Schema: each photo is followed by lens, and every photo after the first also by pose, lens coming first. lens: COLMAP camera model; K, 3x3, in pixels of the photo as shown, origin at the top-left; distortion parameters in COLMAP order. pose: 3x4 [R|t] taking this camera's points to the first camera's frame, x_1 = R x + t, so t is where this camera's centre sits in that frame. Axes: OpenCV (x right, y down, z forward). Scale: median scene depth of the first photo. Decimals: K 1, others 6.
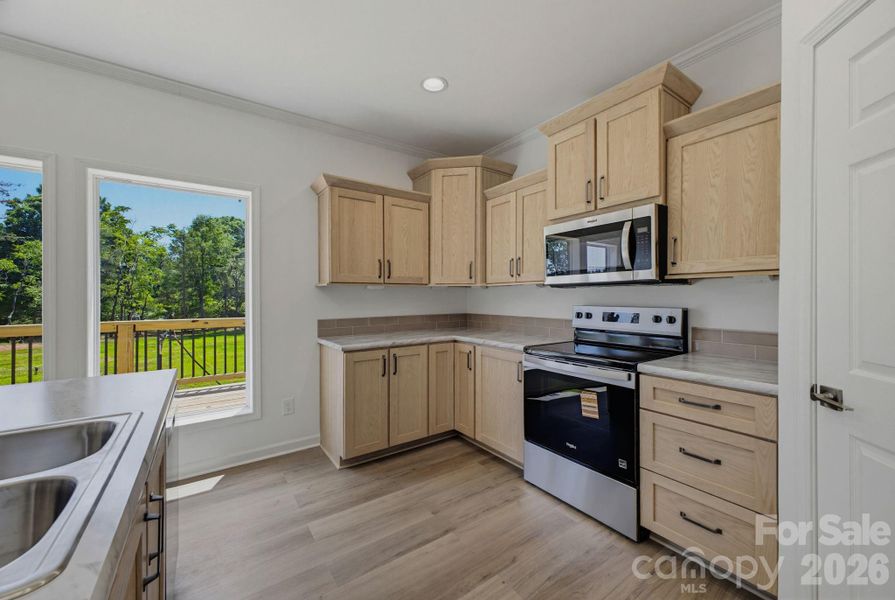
lens RADIAL K [[351.7, 0, 451.1], [0, 351.7, 297.3], [0, 0, 1]] dist [0.014487, -0.004527]
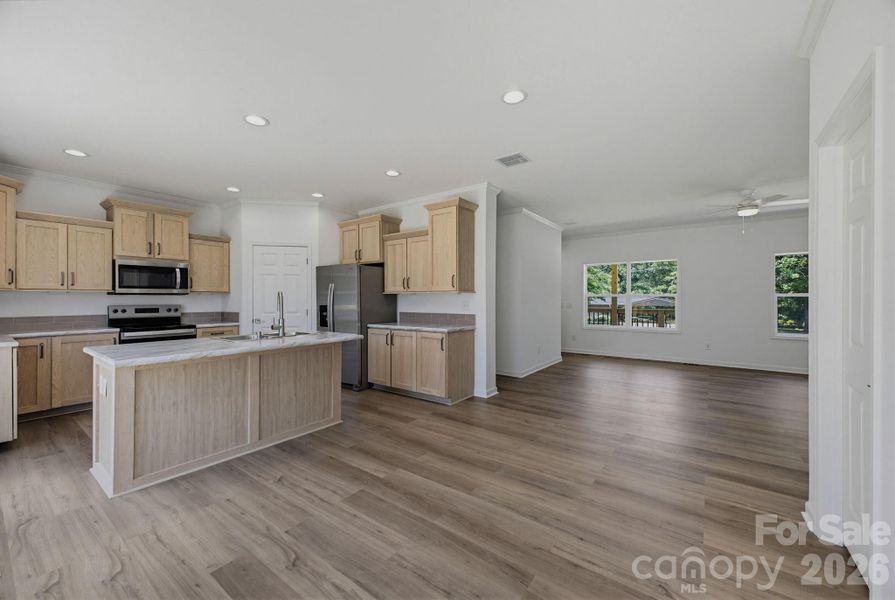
lens RADIAL K [[351.7, 0, 448.5], [0, 351.7, 299.9], [0, 0, 1]] dist [0.014487, -0.004527]
pose [[-0.313657, 0.002566, 0.949533, -2.109977], [0.002931, 0.999994, -0.001735, 0.005829], [-0.949532, 0.002239, -0.313663, 0.011422]]
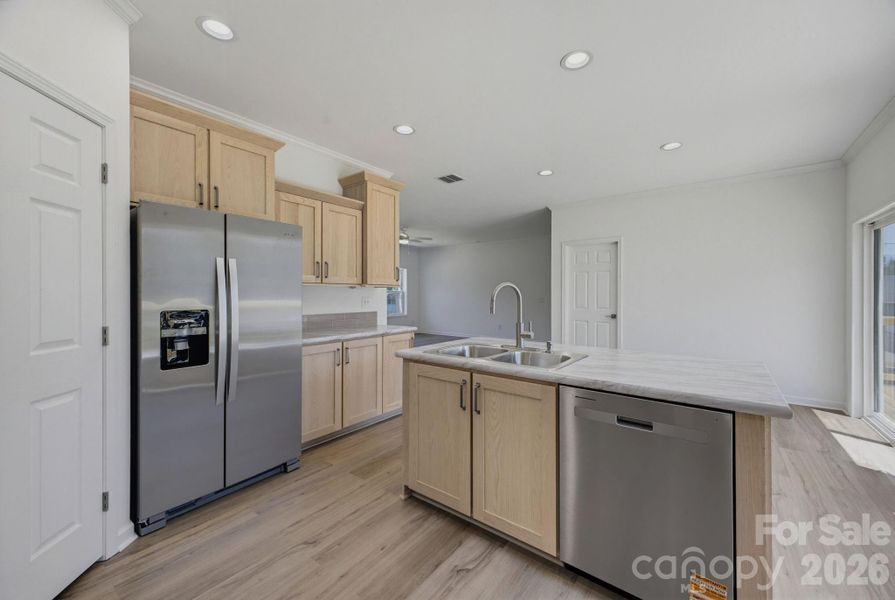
lens RADIAL K [[351.7, 0, 453.1], [0, 351.7, 294.6], [0, 0, 1]] dist [0.014487, -0.004527]
pose [[-0.952539, 0.007350, -0.304327, -0.006357], [0.007275, 0.999973, 0.001381, -0.000609], [0.304329, -0.000899, -0.952566, 1.116521]]
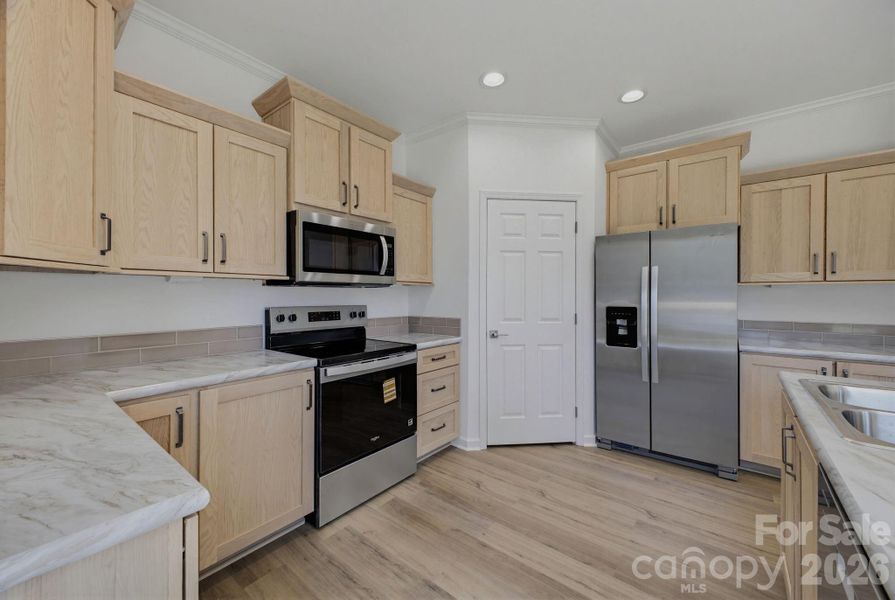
lens RADIAL K [[351.7, 0, 445.2], [0, 351.7, 296.1], [0, 0, 1]] dist [0.014487, -0.004527]
pose [[-0.272466, 0.001187, 0.962165, -0.677779], [0.000235, 0.999999, -0.001167, -0.001963], [-0.962165, -0.000092, -0.272466, 1.011750]]
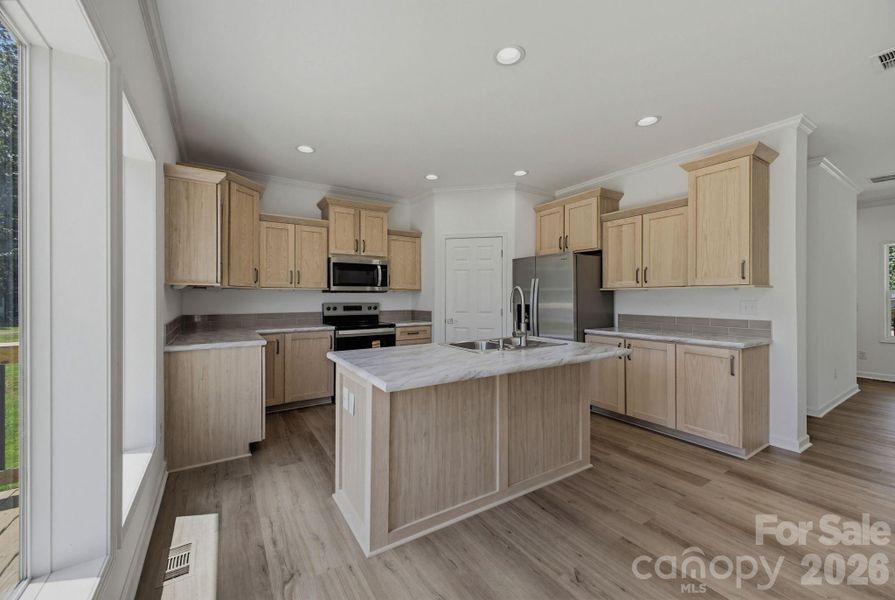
lens RADIAL K [[351.7, 0, 450.1], [0, 351.7, 297.7], [0, 0, 1]] dist [0.014487, -0.004527]
pose [[0.036961, 0.003573, 0.999310, -1.609974], [0.000231, 0.999994, -0.003584, 0.004528], [-0.999317, 0.000363, 0.036960, 0.401700]]
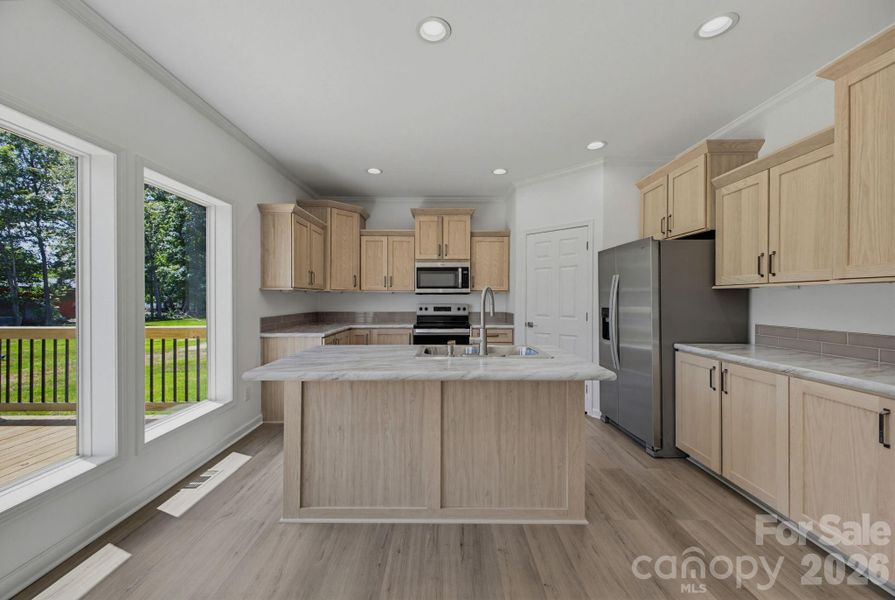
lens RADIAL K [[351.7, 0, 446.5], [0, 351.7, 299.5], [0, 0, 1]] dist [0.014487, -0.004527]
pose [[0.574465, 0.003231, 0.818523, -1.337586], [-0.002752, 0.999994, -0.002015, 0.003662], [-0.818525, -0.001095, 0.574470, -0.255886]]
